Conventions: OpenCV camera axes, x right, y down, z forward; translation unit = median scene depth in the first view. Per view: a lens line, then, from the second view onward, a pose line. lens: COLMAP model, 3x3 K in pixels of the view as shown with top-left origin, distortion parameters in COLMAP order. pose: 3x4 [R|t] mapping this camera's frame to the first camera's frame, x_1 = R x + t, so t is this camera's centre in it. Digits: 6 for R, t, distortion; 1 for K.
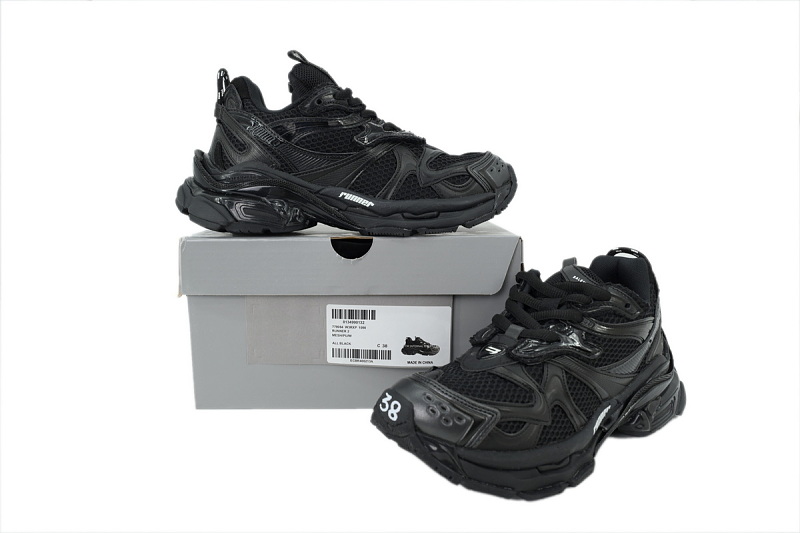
lens RADIAL K [[620.0, 0, 400.0], [0, 620.0, 266.5], [0, 0, 1]] dist [-0.007092, -0.001582]
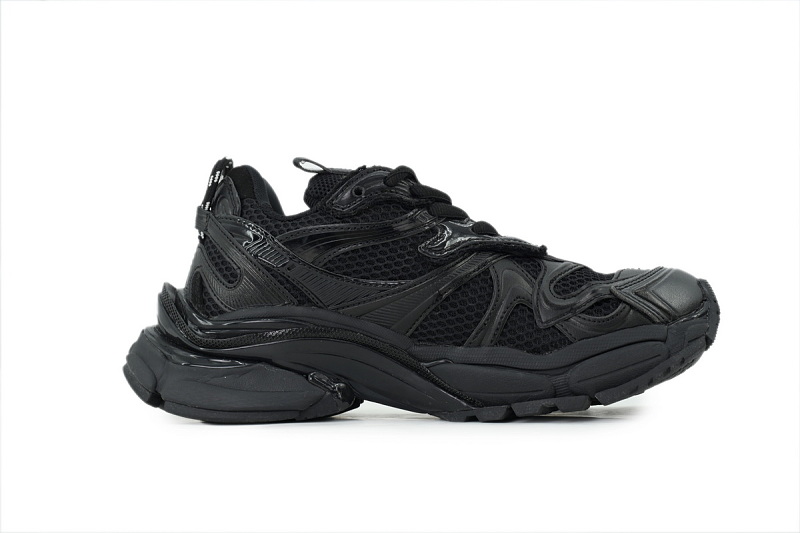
lens RADIAL K [[886.6, 0, 400.0], [0, 886.6, 266.5], [0, 0, 1]] dist [0.007435, 0.002733]
pose [[0.991795, -0.053893, -0.115927, 0.003017], [0.032078, 0.982700, -0.182407, -0.038727], [0.123752, 0.177191, 0.976365, 0.174842]]
